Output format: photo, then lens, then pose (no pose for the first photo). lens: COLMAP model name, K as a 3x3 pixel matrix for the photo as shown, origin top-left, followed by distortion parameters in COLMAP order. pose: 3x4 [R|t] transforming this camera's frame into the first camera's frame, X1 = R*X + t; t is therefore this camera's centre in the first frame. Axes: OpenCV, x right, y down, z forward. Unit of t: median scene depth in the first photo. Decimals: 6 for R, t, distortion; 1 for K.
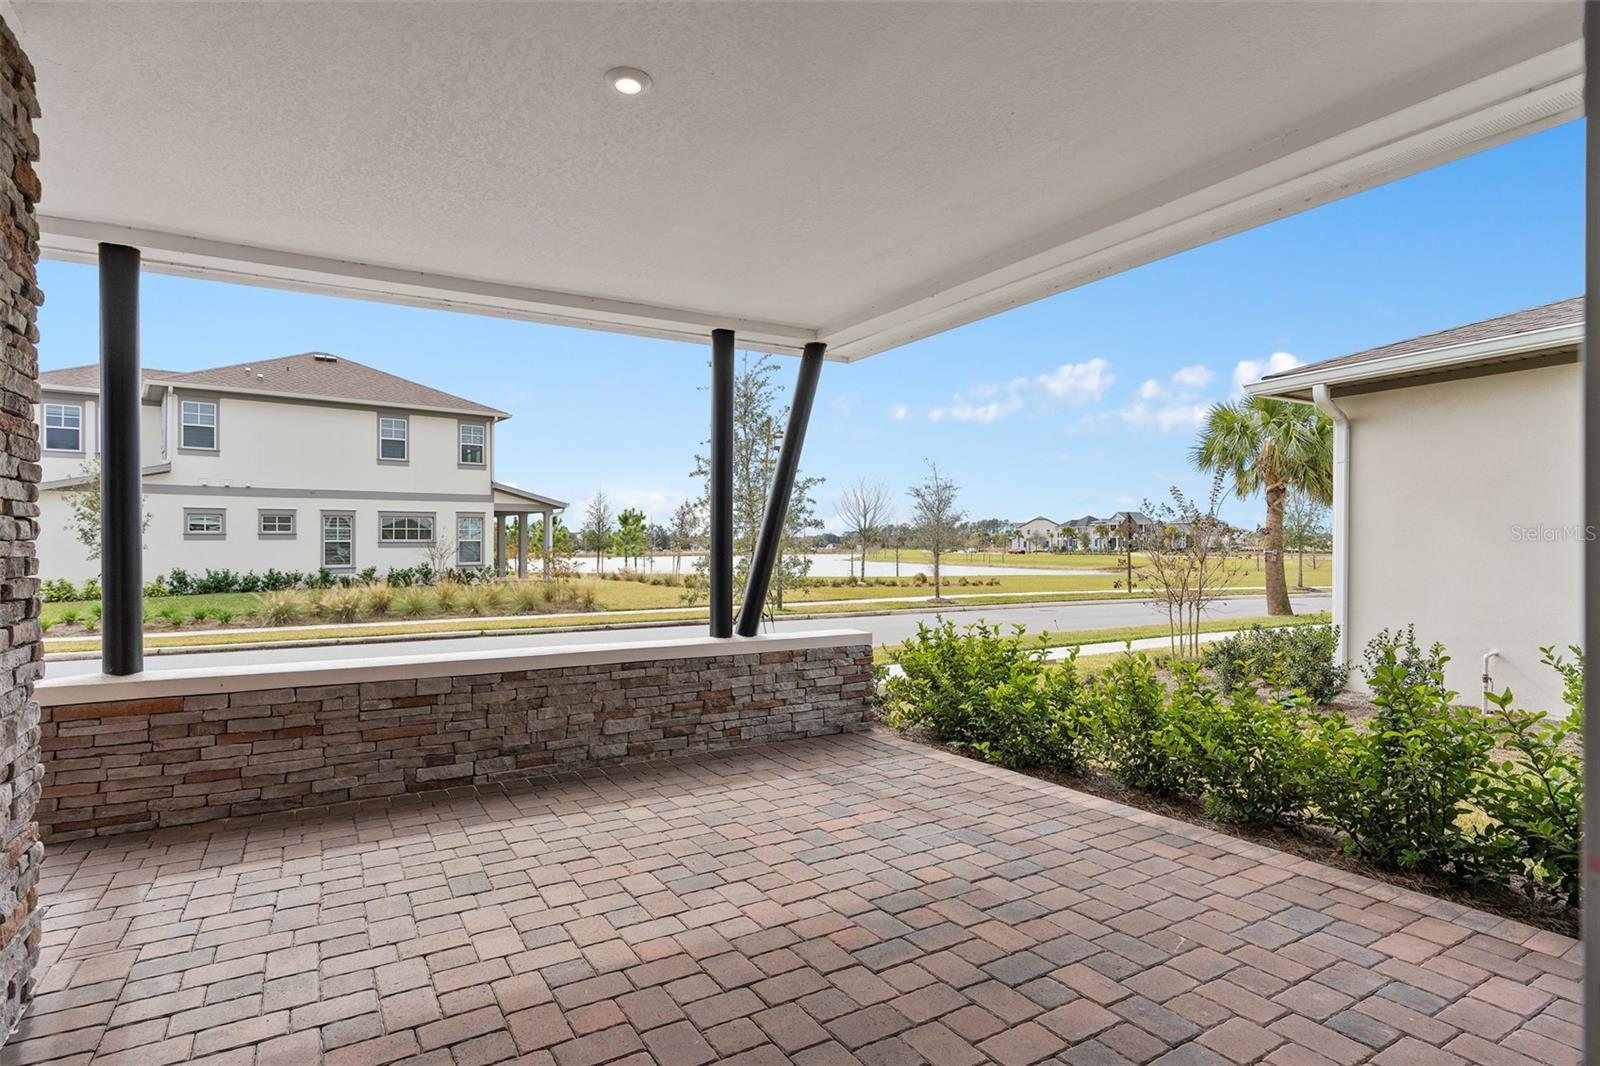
lens RADIAL K [[777.3, 0, 812.7], [0, 777.3, 527.4], [0, 0, 1]] dist [-0.007601, -0.001634]
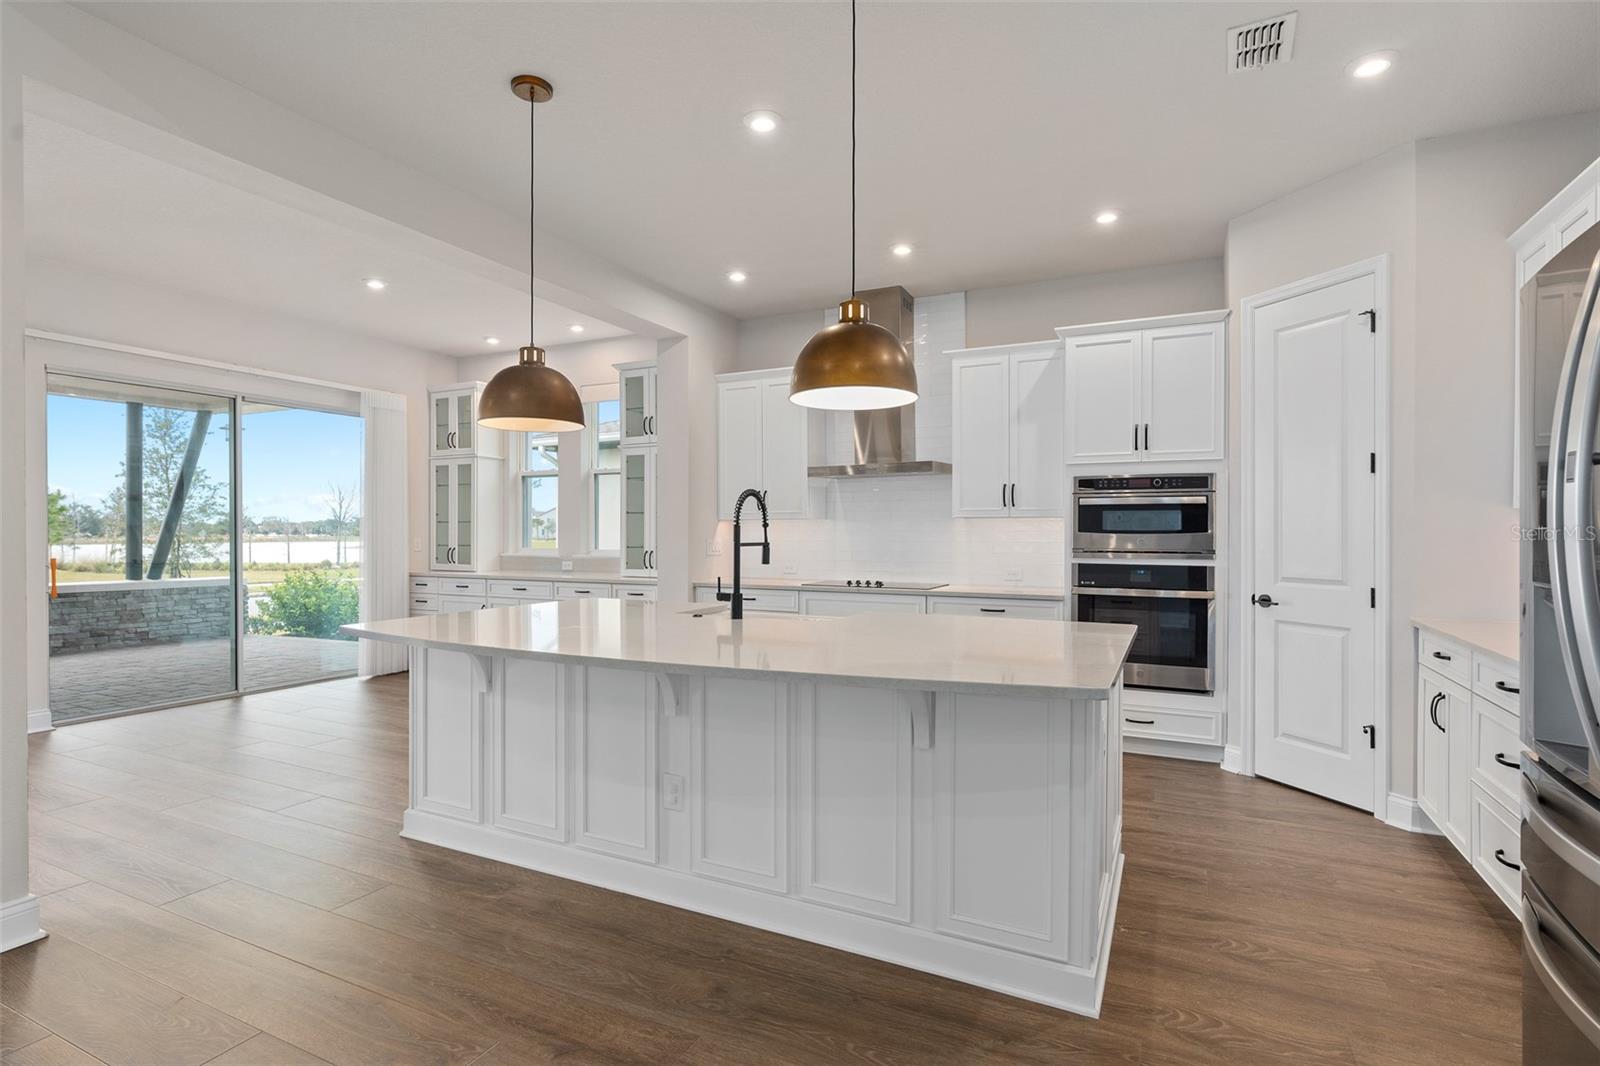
lens RADIAL K [[777.3, 0, 793.3], [0, 777.3, 536.1], [0, 0, 1]] dist [-0.007601, -0.001634]
pose [[0.853930, 0.001529, 0.520386, 0.232763], [-0.015434, 0.999630, 0.022388, -0.015535], [-0.520160, -0.027150, 0.853637, -1.184744]]
